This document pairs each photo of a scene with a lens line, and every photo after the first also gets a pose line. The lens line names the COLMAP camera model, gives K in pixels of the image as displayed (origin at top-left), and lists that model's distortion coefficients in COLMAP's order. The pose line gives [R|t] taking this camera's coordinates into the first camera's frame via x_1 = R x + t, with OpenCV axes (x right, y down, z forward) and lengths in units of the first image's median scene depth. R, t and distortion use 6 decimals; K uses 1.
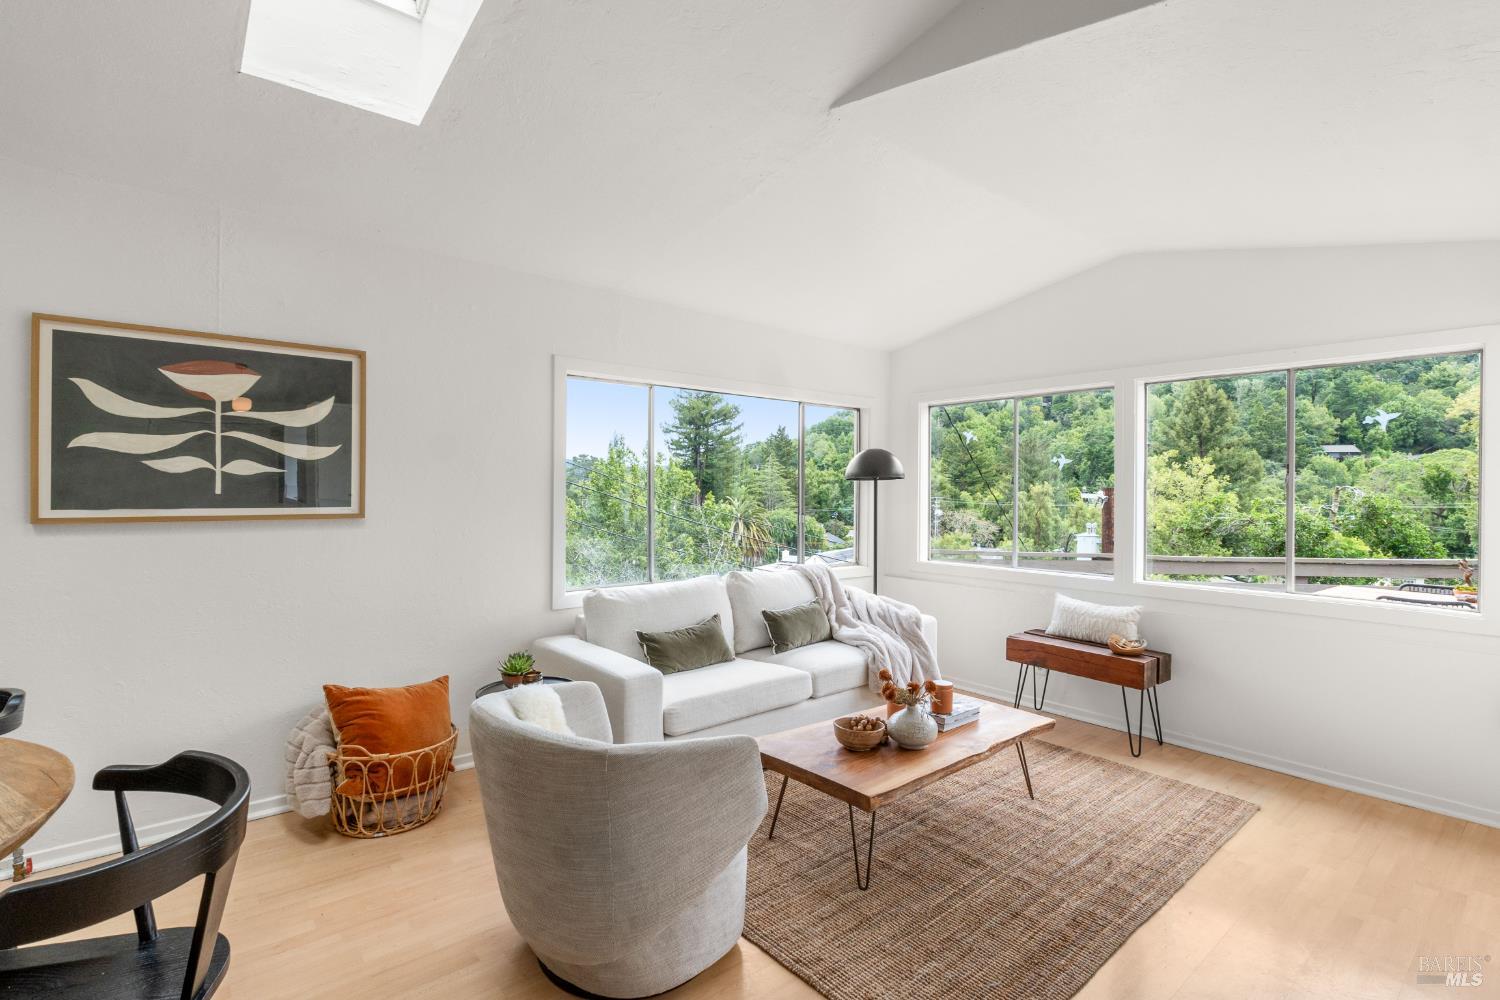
lens RADIAL K [[714.1, 0, 754.4], [0, 714.1, 488.4], [0, 0, 1]] dist [-0.002844, 0.002182]
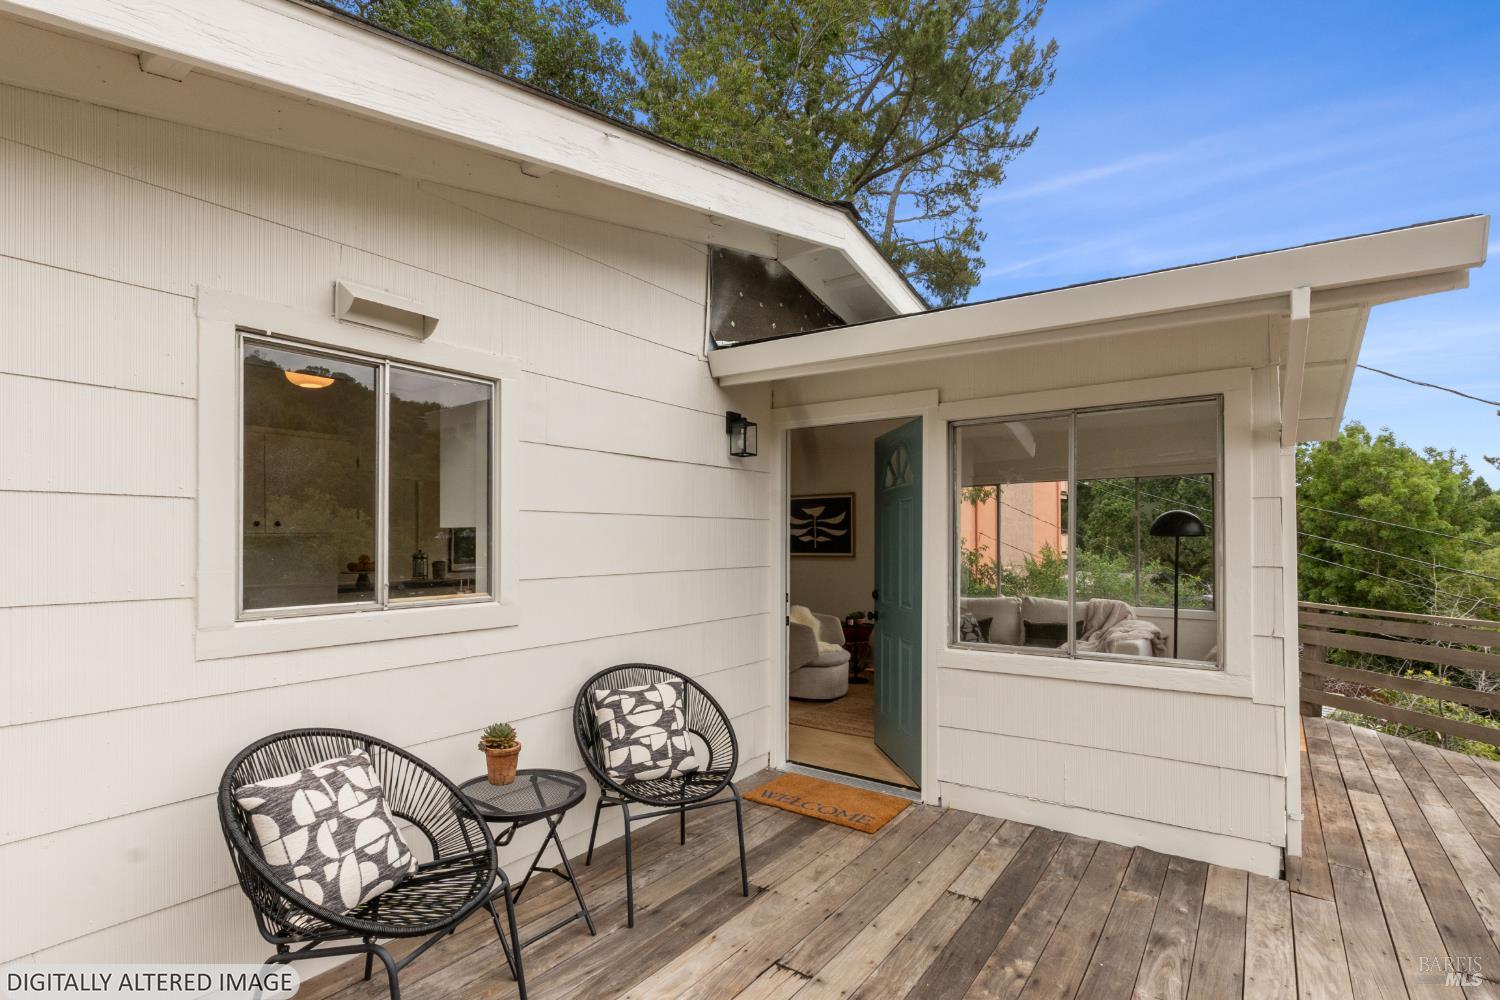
lens RADIAL K [[714.1, 0, 733.9], [0, 714.1, 538.8], [0, 0, 1]] dist [-0.002844, 0.002182]
pose [[0.226092, -0.011185, -0.974042, 1.956925], [0.008133, 0.999921, -0.009594, -0.004486], [0.974072, -0.005752, 0.226165, -0.002109]]
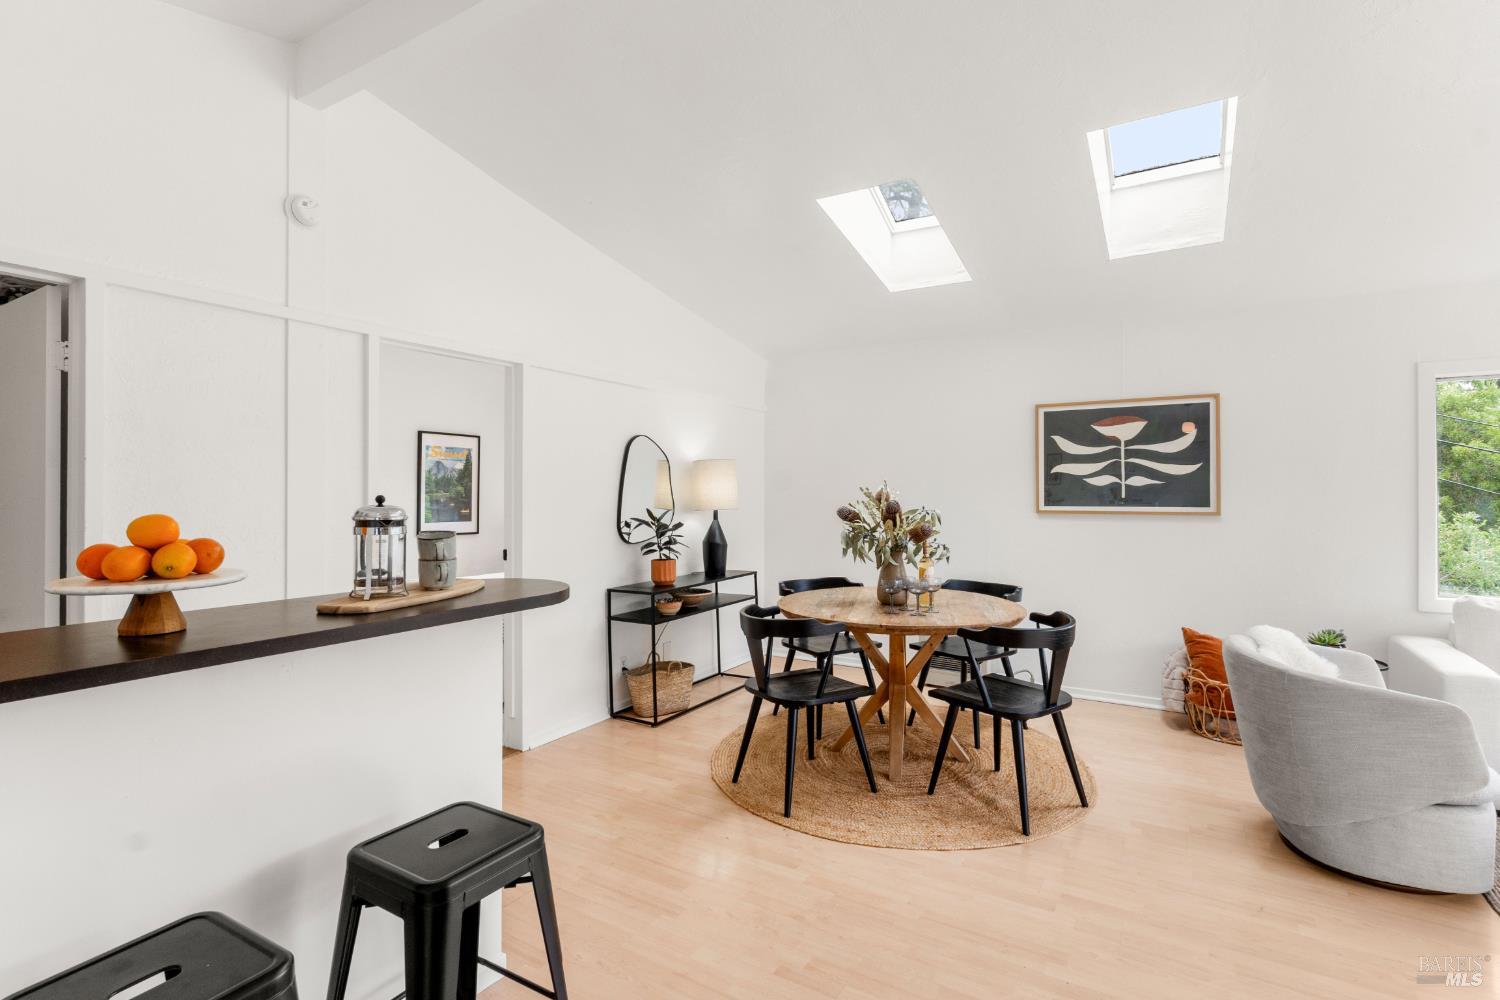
lens RADIAL K [[714.1, 0, 746.1], [0, 714.1, 486.6], [0, 0, 1]] dist [-0.002844, 0.002182]
pose [[0.316422, -0.015333, -0.948495, 0.483360], [0.004654, 0.999882, -0.014611, 0.001751], [0.948607, 0.000209, 0.316456, -0.303750]]
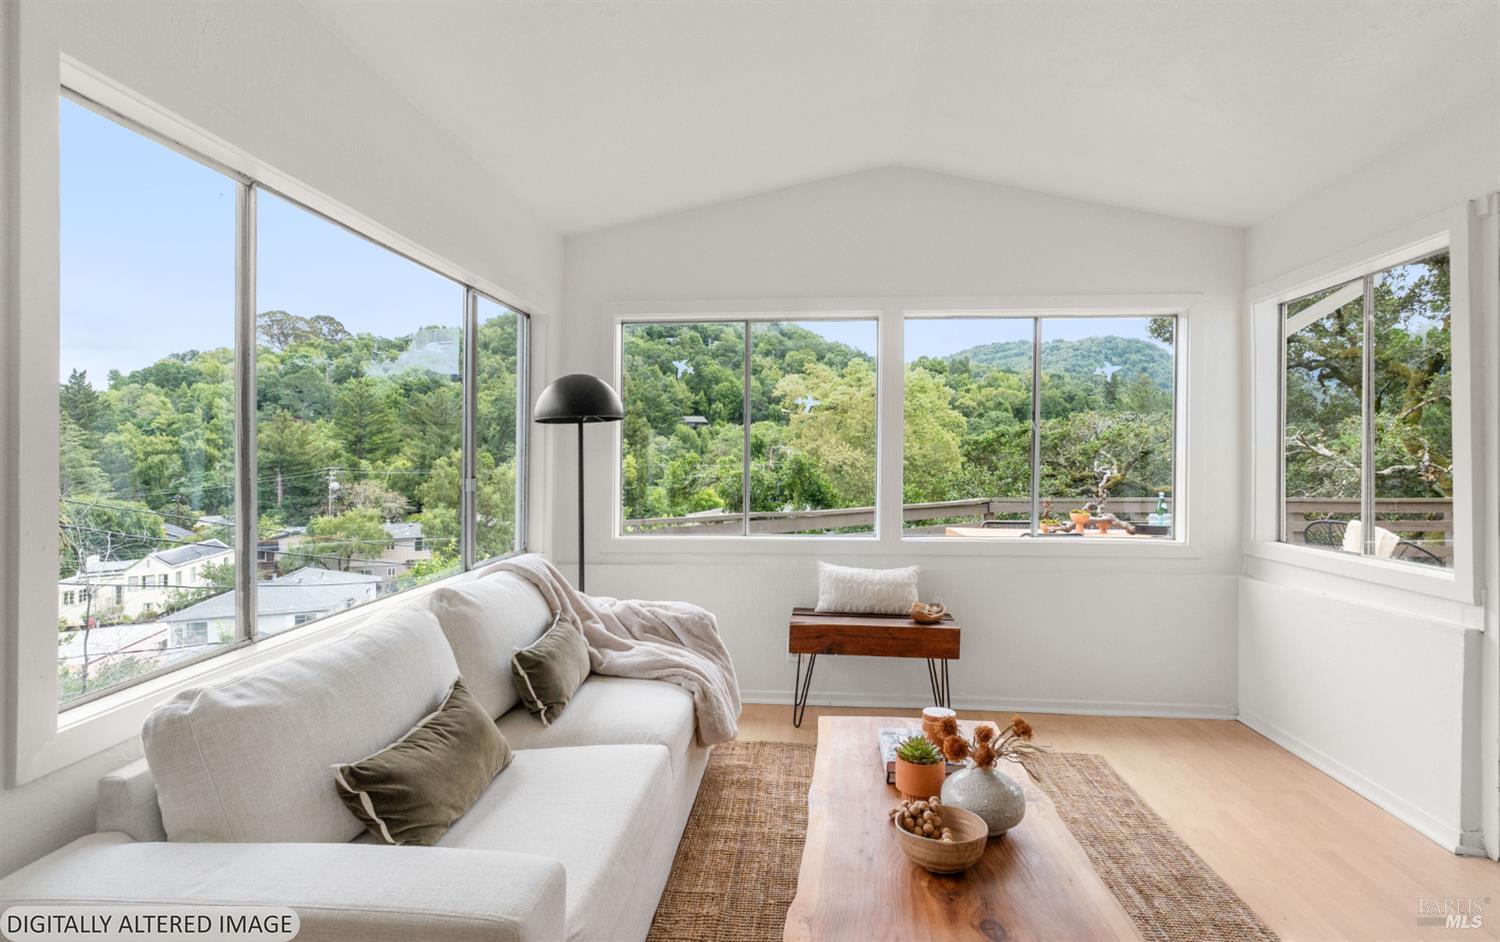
lens RADIAL K [[756.5, 0, 761.6], [0, 756.5, 471.4], [0, 0, 1]] dist [-0.004461, 0.002405]
pose [[0.711904, -0.028302, 0.701706, -0.338911], [0.013383, 0.999553, 0.026738, 0.027749], [-0.702149, -0.009644, 0.711965, 0.619009]]
